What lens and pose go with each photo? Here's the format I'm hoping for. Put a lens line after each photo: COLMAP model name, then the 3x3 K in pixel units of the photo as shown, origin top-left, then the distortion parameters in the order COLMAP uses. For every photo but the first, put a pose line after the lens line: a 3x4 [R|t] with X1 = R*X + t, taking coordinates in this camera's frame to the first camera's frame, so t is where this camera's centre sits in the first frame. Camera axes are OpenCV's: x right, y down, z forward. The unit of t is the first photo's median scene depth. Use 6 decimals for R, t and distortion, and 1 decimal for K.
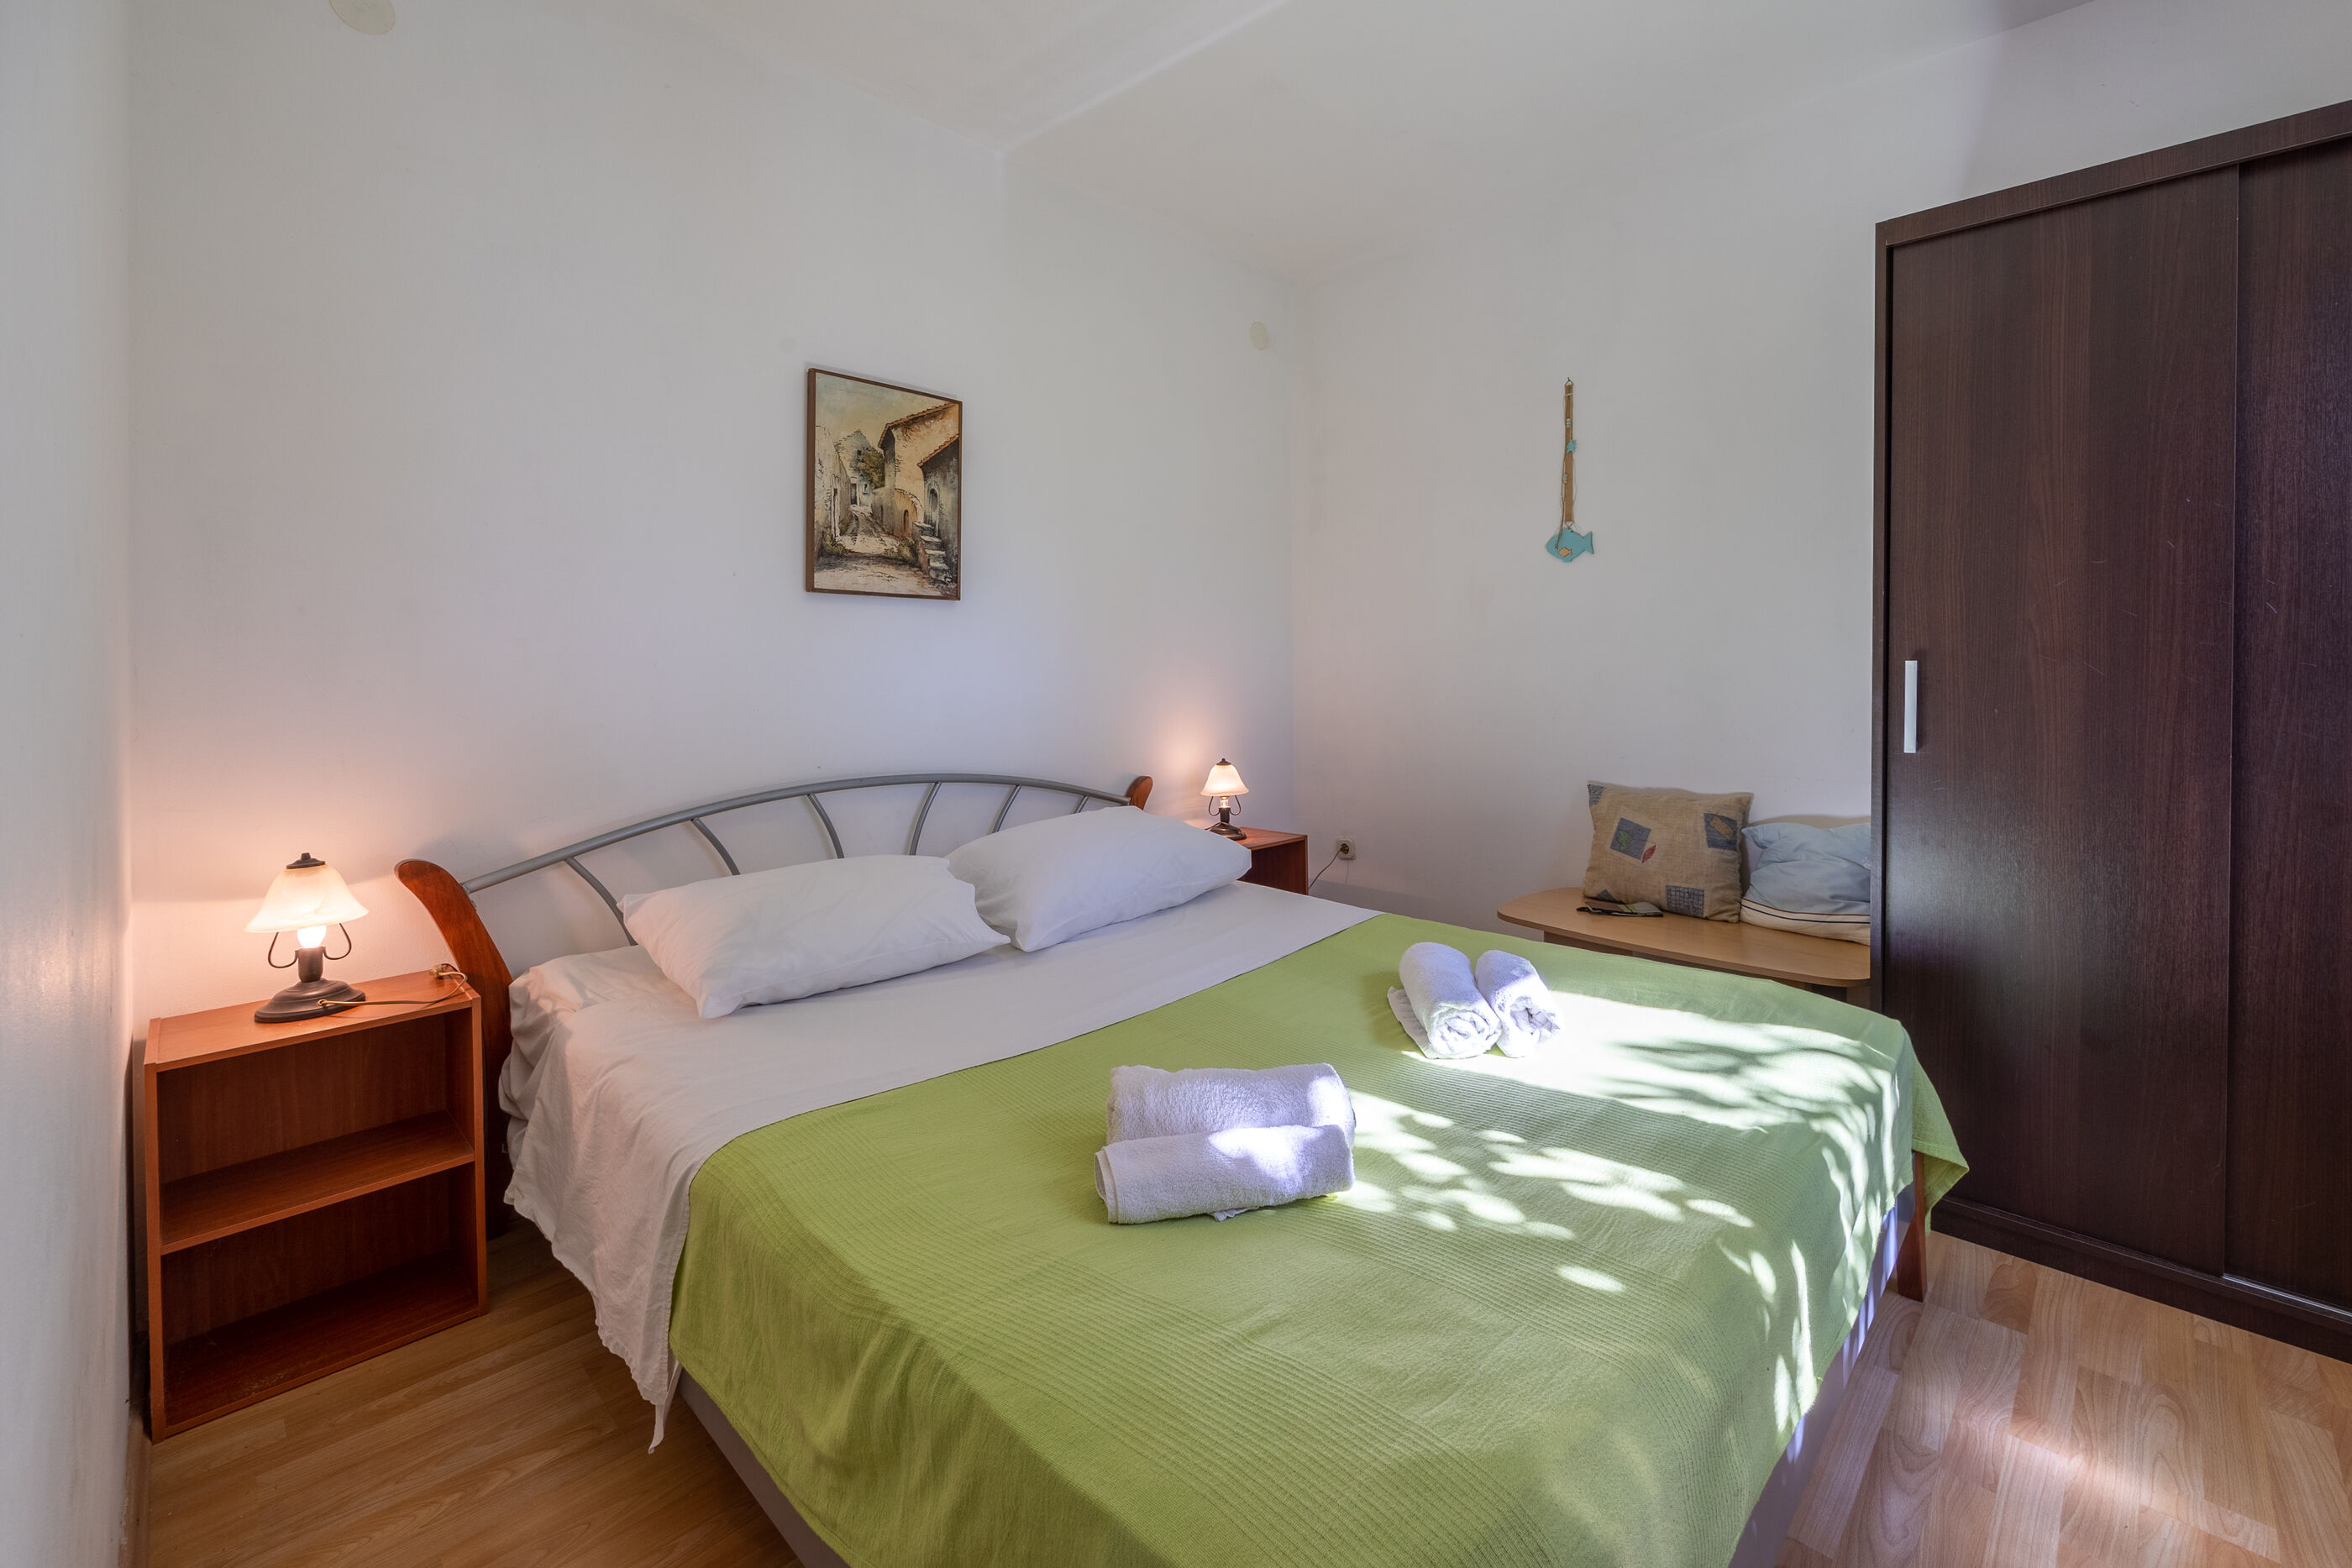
lens RADIAL K [[981.4, 0, 1174.3], [0, 981.4, 684.2], [0, 0, 1]] dist [-0.001682, -0.000302]
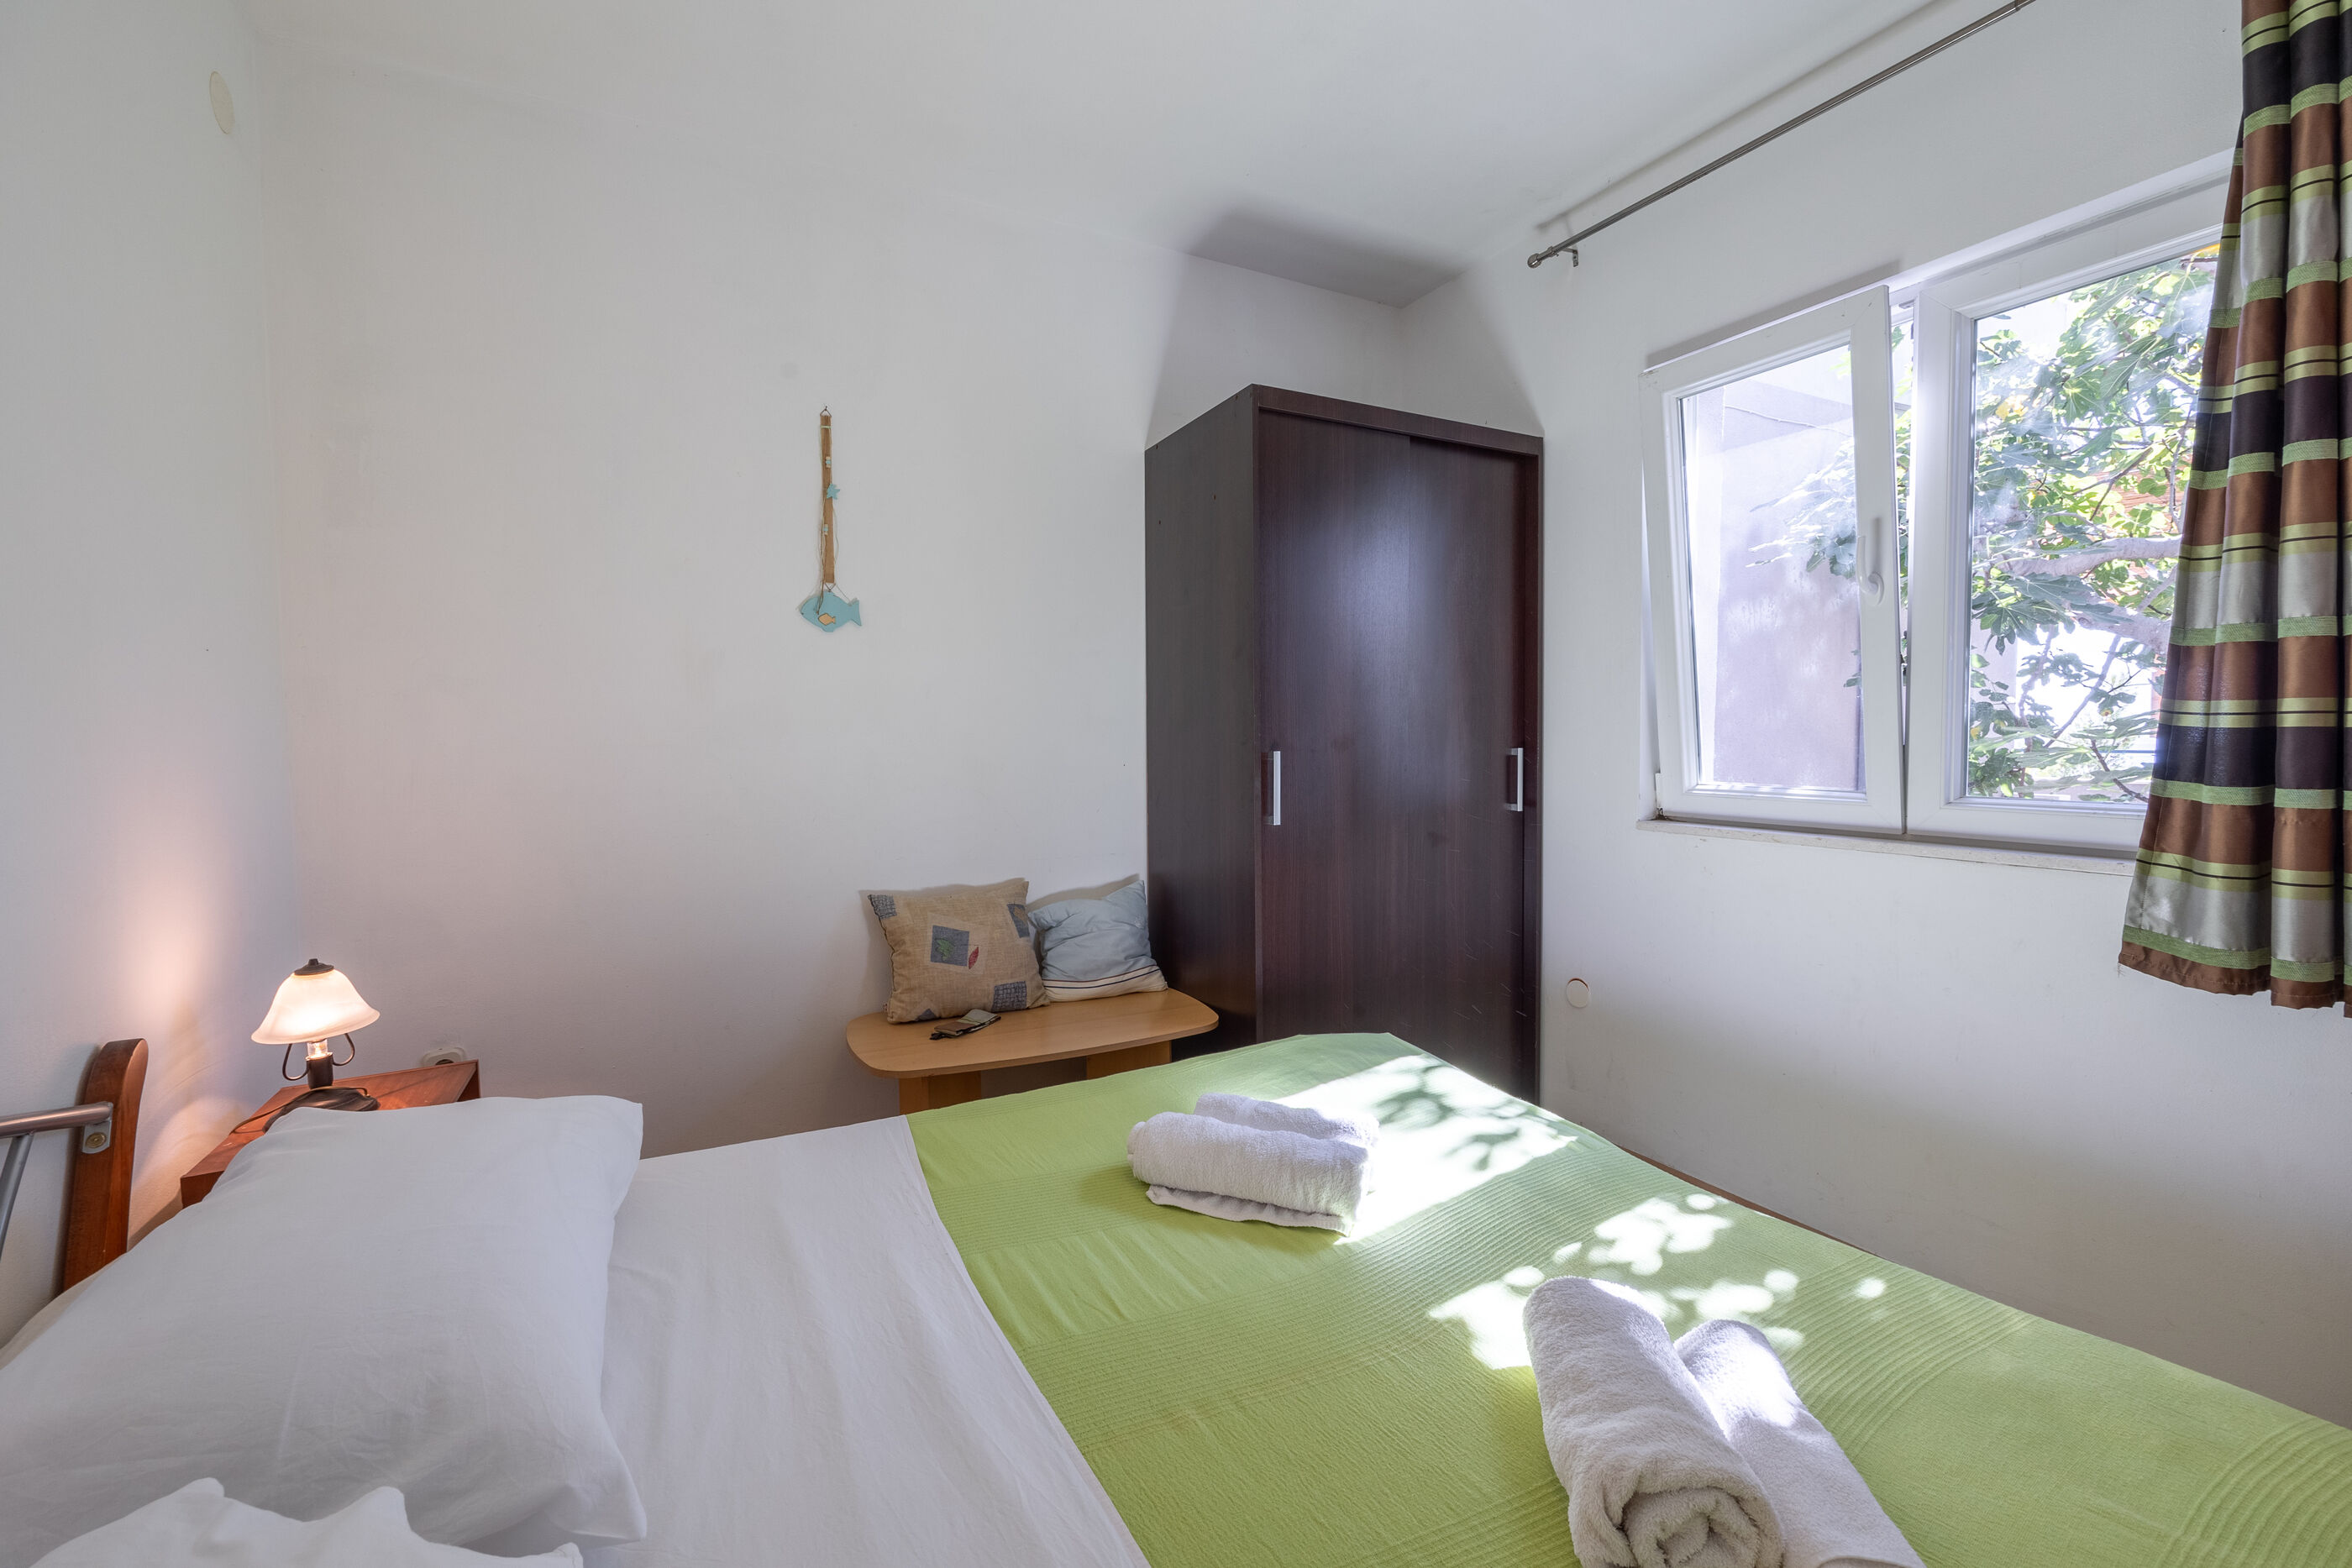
lens RADIAL K [[981.8, 0, 1176.0], [0, 981.8, 784.0], [0, 0, 1]] dist [0.000323, 0.000044]
pose [[0.306089, -0.043036, 0.951030, -0.339501], [0.029188, 0.998932, 0.035810, -0.019909], [-0.951555, 0.016797, 0.307018, 0.531306]]
